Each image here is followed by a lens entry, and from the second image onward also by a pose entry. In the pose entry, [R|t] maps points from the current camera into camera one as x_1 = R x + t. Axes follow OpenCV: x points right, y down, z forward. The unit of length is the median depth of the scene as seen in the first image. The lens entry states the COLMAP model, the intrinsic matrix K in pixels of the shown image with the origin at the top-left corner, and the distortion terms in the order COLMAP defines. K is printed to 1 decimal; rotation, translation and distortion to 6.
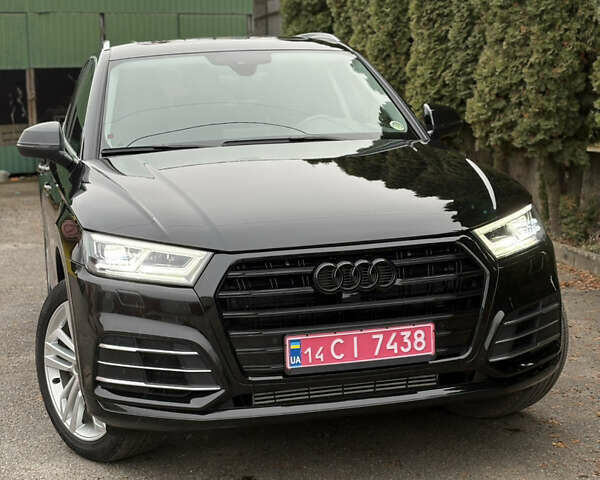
lens RADIAL K [[1215.4, 0, 302.4], [0, 1215.4, 222.7], [0, 0, 1]] dist [0.131699, -0.216424]
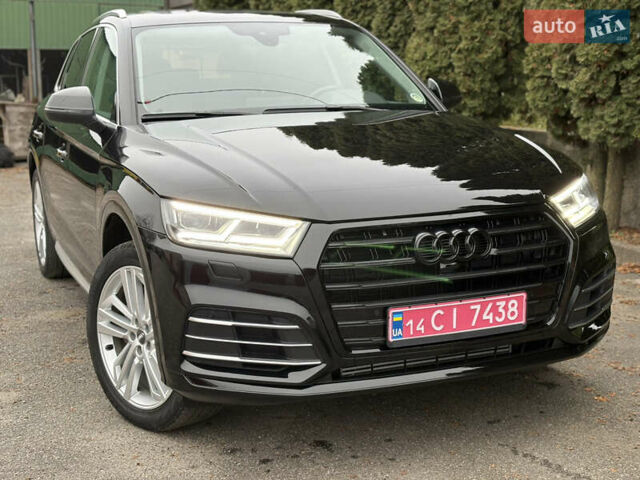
lens RADIAL K [[963.2, 0, 320.0], [0, 963.2, 240.0], [0, 0, 1]] dist [0.118680, -0.097259]
pose [[0.988686, -0.002354, 0.149980, -0.176151], [-0.006230, 0.998370, 0.056740, -0.004648], [-0.149870, -0.057032, 0.987059, 0.239693]]
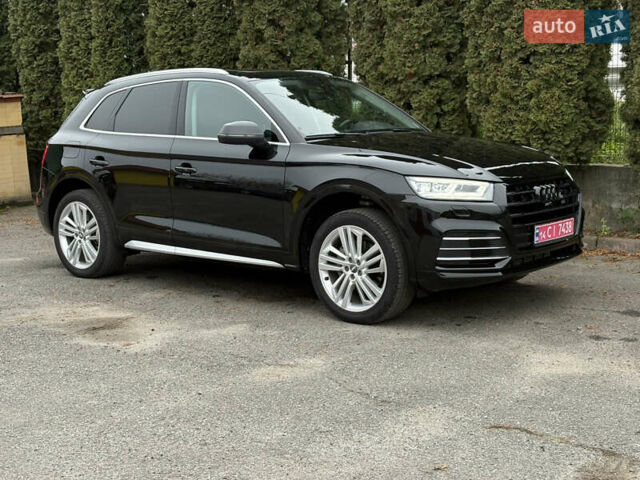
lens RADIAL K [[963.2, 0, 320.0], [0, 963.2, 240.0], [0, 0, 1]] dist [0.118680, -0.097259]
pose [[0.822277, -0.056665, 0.566259, -1.065558], [0.061298, 0.998060, 0.010863, 0.075731], [-0.565776, 0.025778, 0.824156, -0.022114]]
